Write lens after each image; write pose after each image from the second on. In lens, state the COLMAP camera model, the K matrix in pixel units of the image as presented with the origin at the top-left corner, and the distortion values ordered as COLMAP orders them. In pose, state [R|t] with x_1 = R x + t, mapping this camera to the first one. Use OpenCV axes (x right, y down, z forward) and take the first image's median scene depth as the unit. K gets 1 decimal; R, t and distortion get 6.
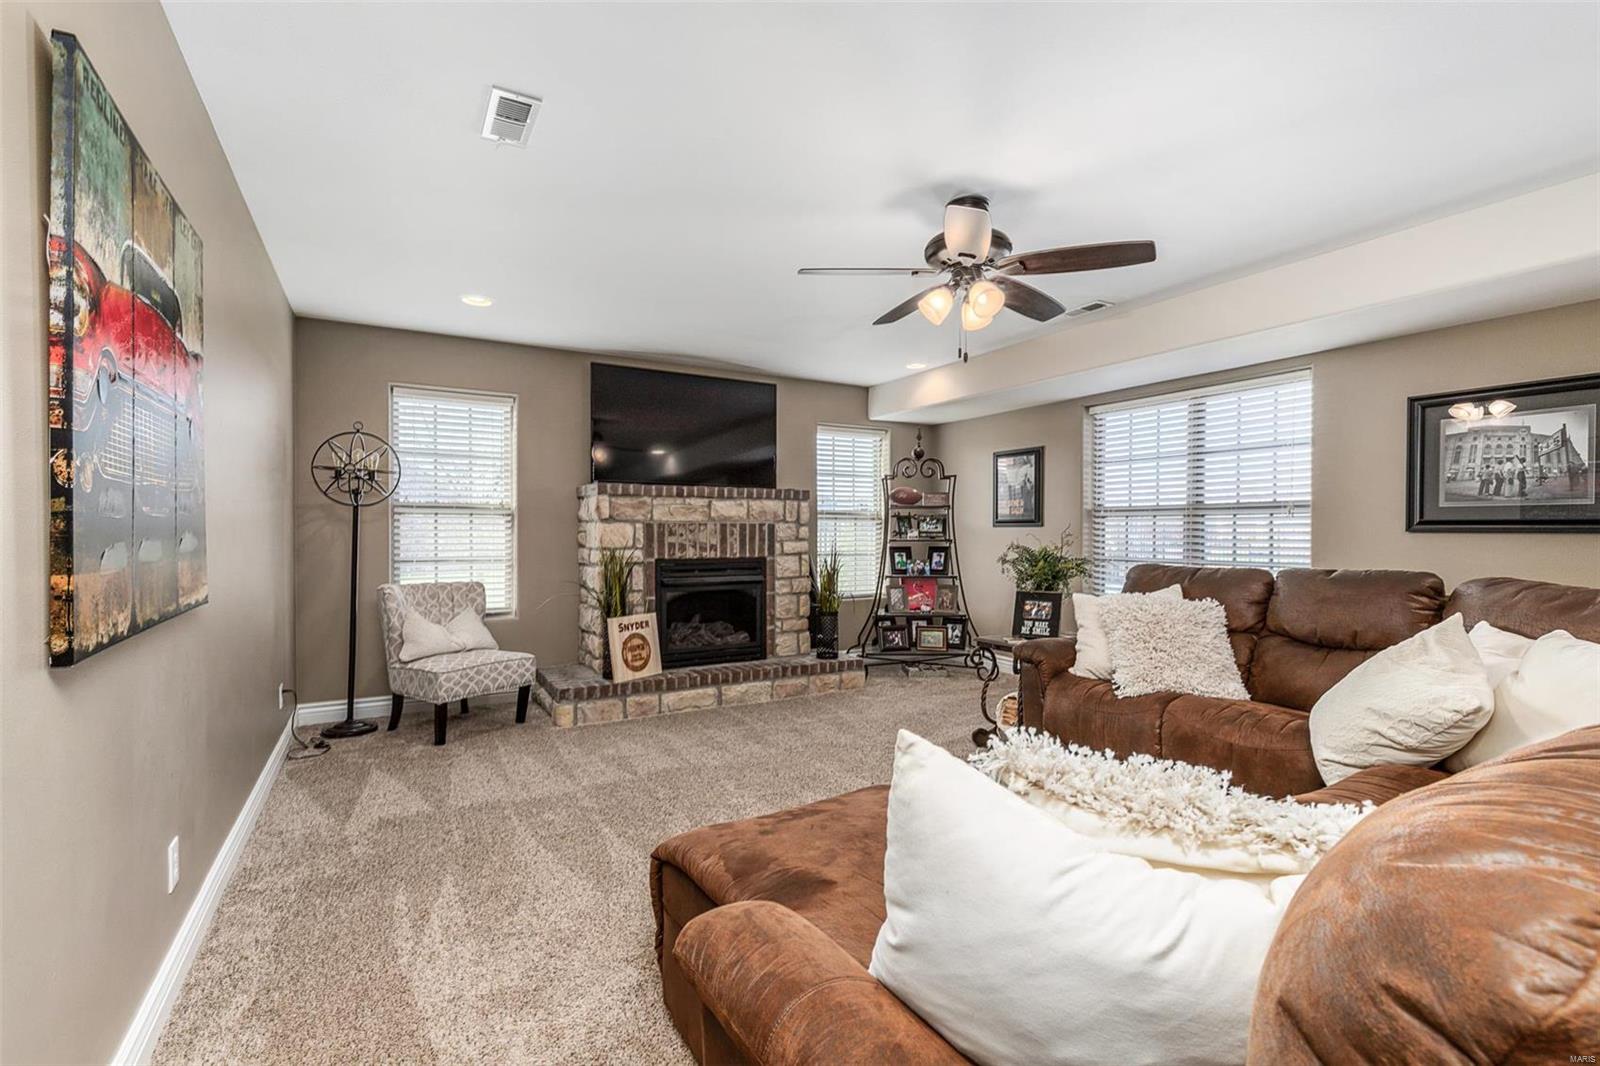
lens RADIAL K [[727.3, 0, 795.5], [0, 727.3, 532.5], [0, 0, 1]] dist [0.007559, -0.000728]
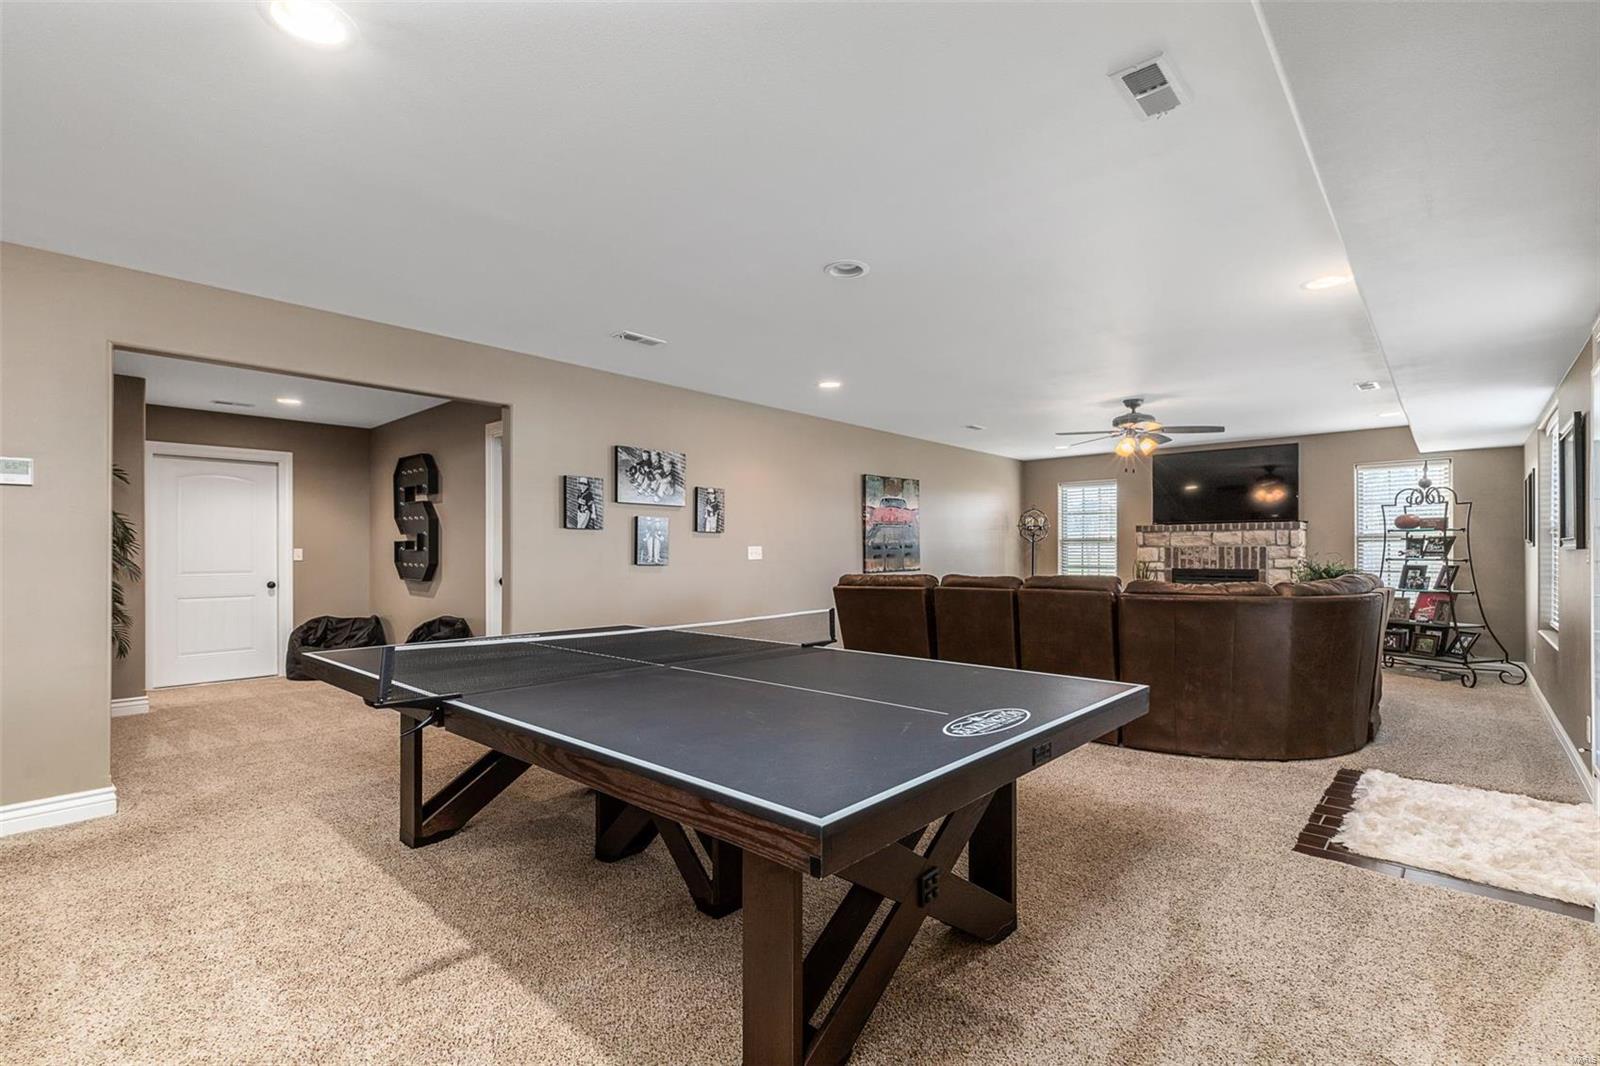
lens RADIAL K [[727.3, 0, 802.2], [0, 727.3, 545.1], [0, 0, 1]] dist [0.007559, -0.000728]
pose [[0.305823, -0.011566, -0.952018, 1.115657], [-0.000742, 0.999923, -0.012386, 0.003688], [0.952088, 0.004494, 0.305791, -0.331007]]
